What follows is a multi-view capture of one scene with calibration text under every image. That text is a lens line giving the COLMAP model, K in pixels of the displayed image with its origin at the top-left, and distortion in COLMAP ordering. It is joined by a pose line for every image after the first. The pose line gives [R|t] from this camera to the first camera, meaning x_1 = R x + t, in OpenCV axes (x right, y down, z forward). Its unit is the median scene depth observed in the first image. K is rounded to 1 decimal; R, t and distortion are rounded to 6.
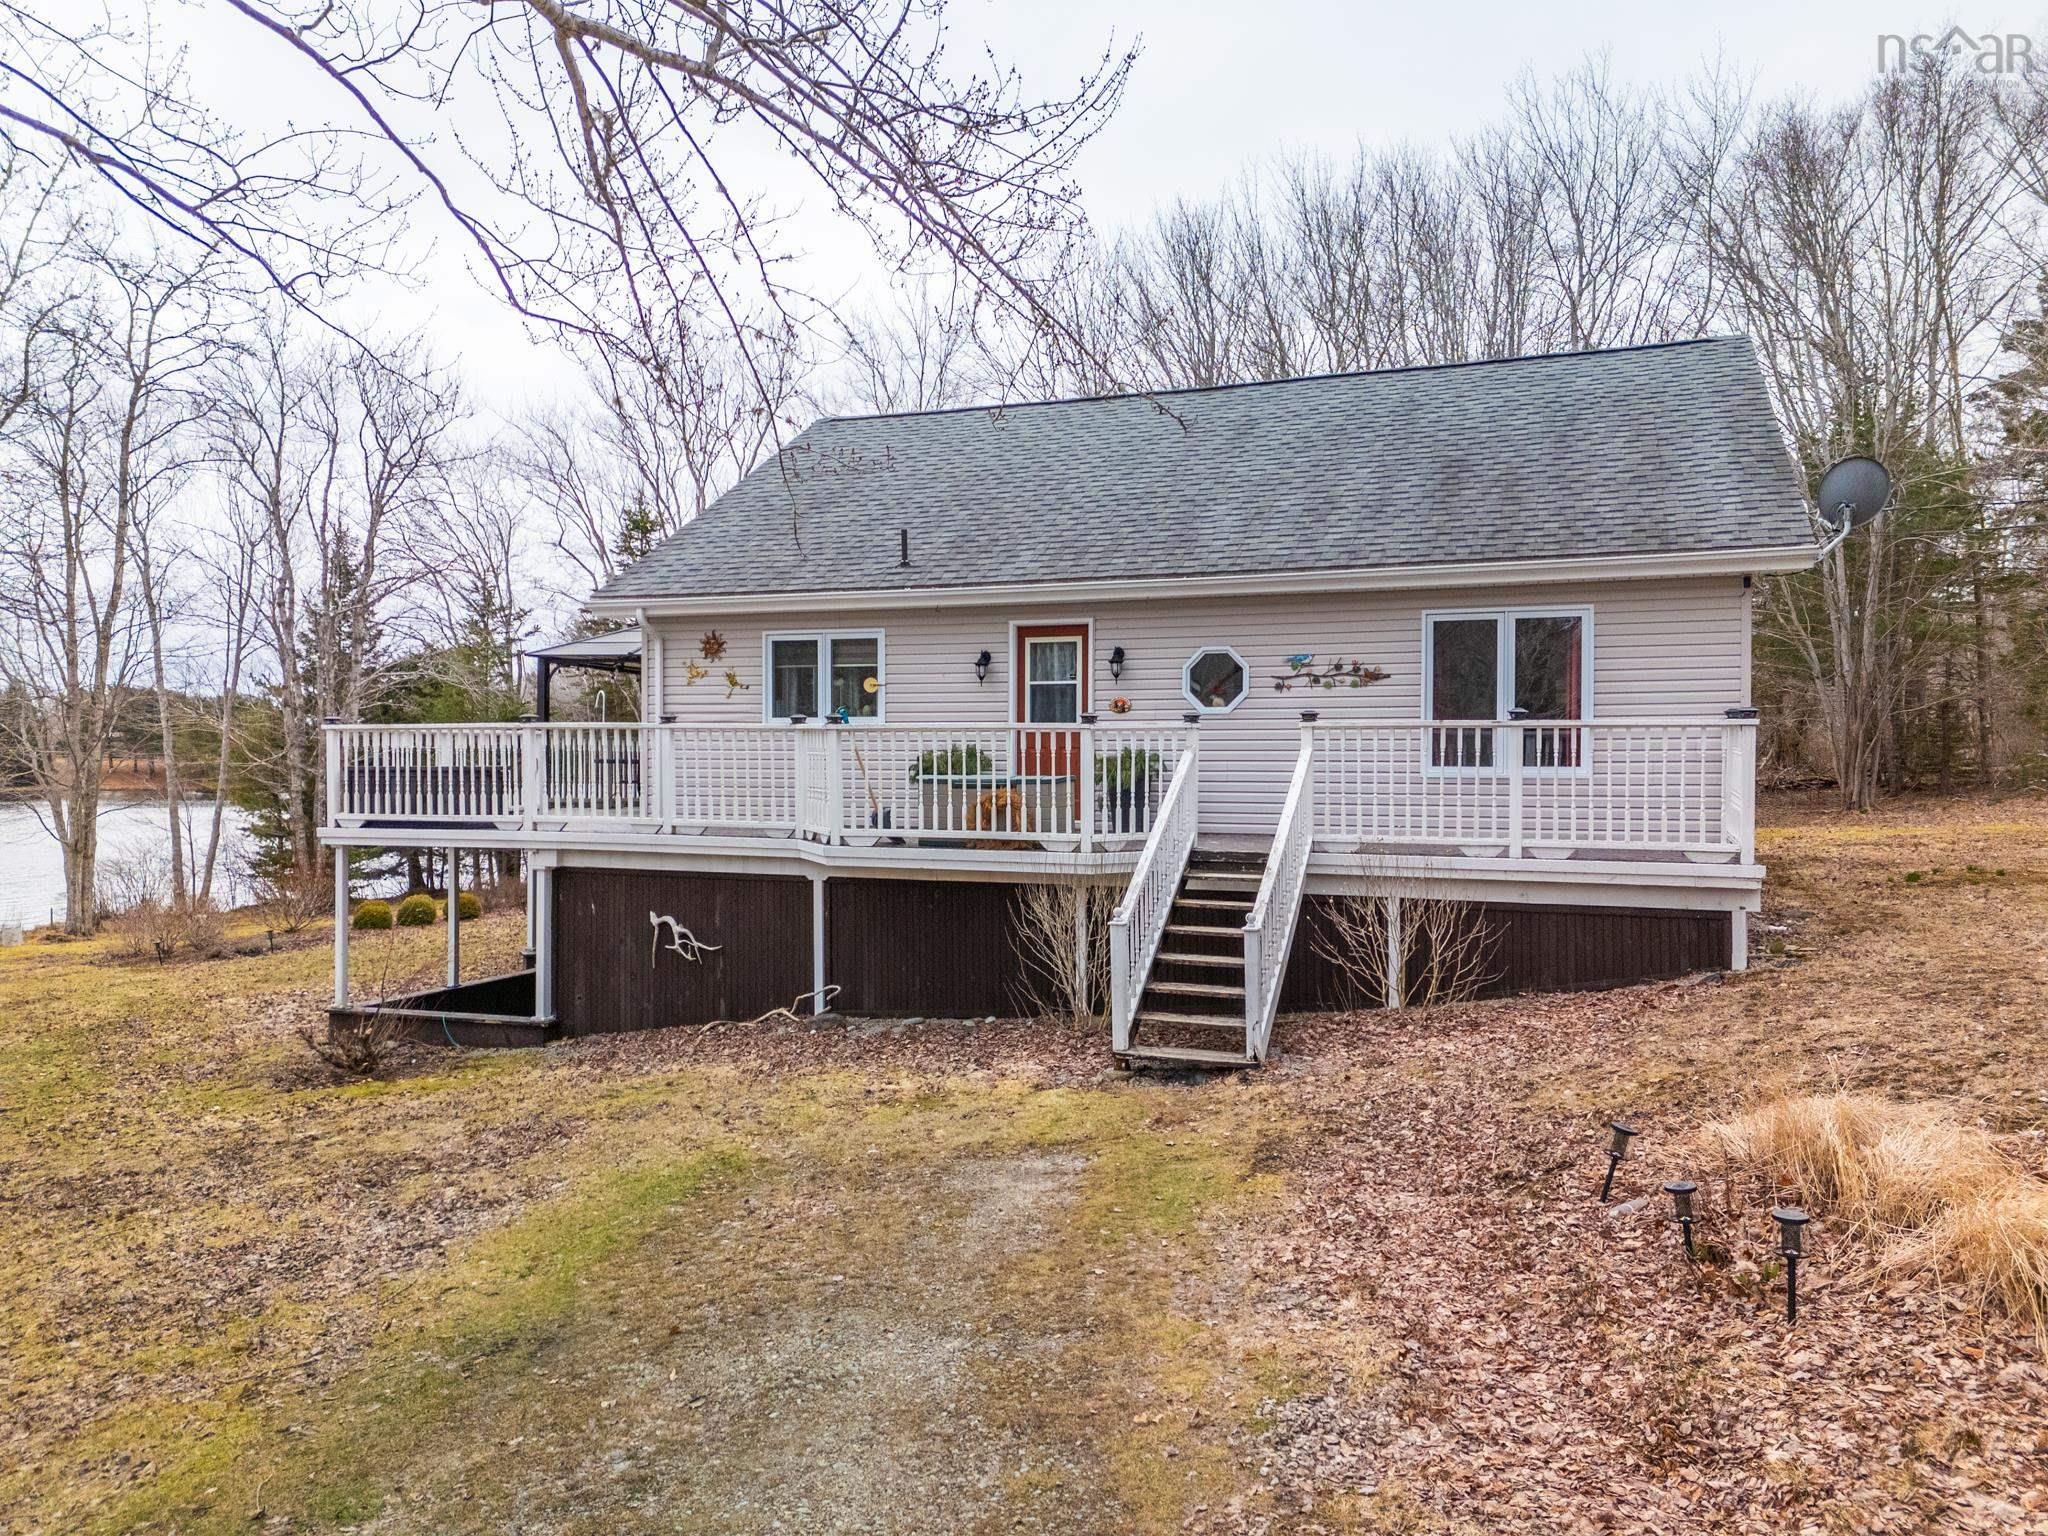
lens RADIAL K [[1370.0, 0, 1024.0], [0, 1370.0, 768.0], [0, 0, 1]] dist [-0.005657, -0.001856]
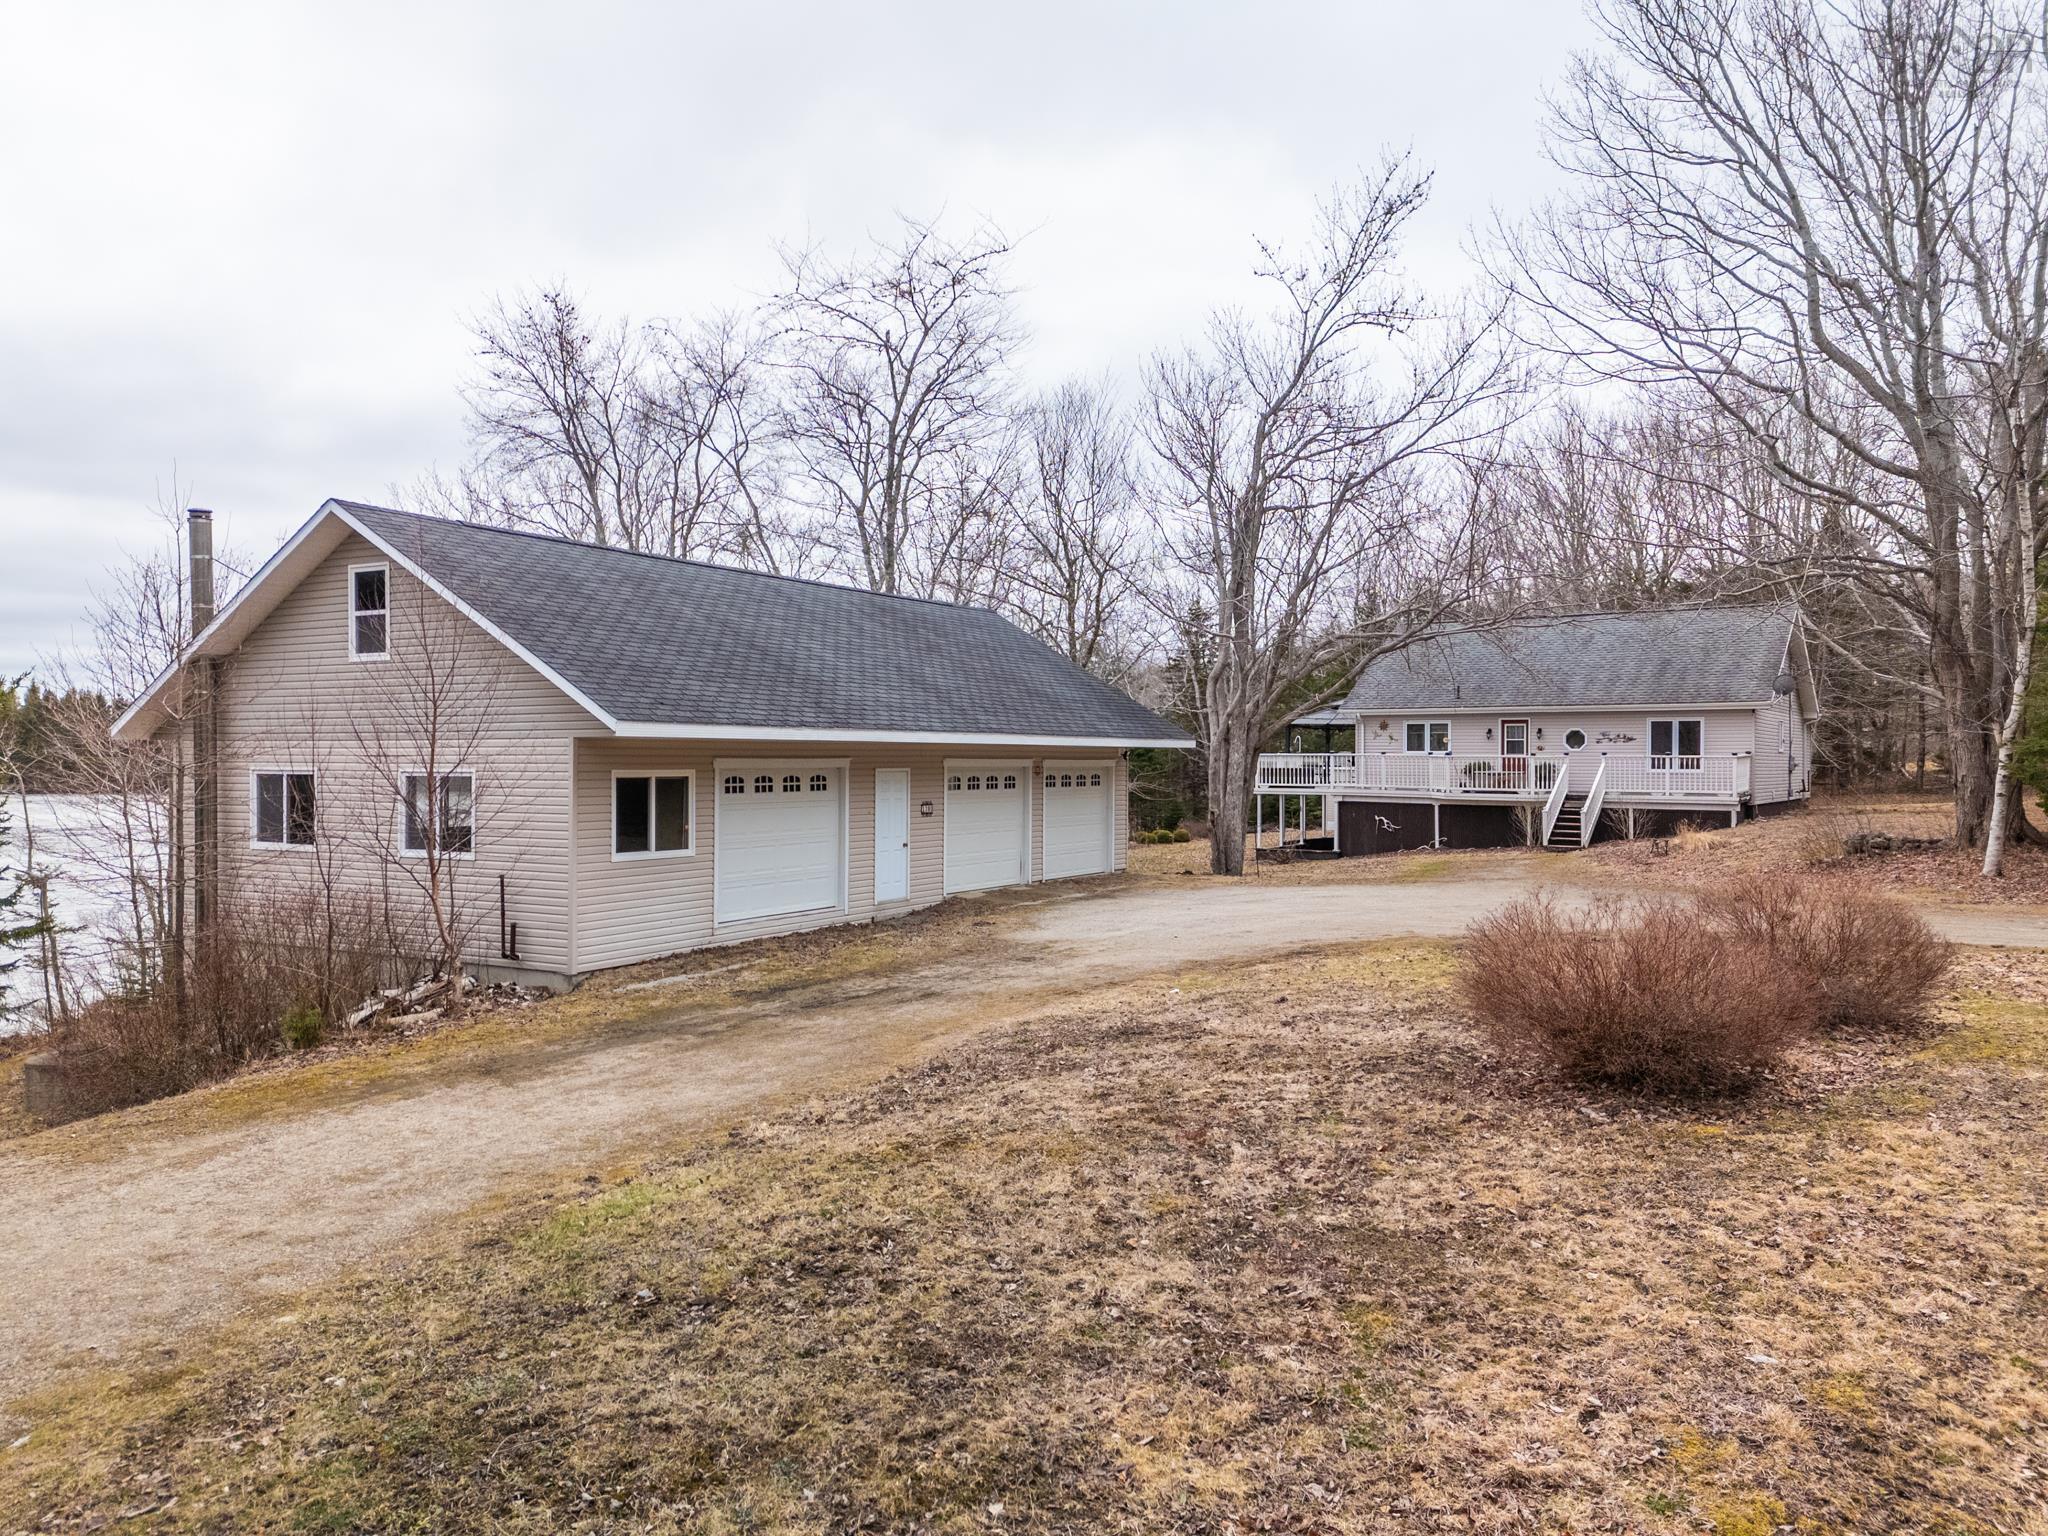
lens RADIAL K [[1370.0, 0, 1024.0], [0, 1370.0, 768.0], [0, 0, 1]] dist [-0.005657, -0.001856]
pose [[0.967765, 0.005879, -0.251787, -0.284956], [-0.006729, 0.999974, -0.002517, 0.013541], [0.251766, 0.004130, 0.967779, -2.308708]]
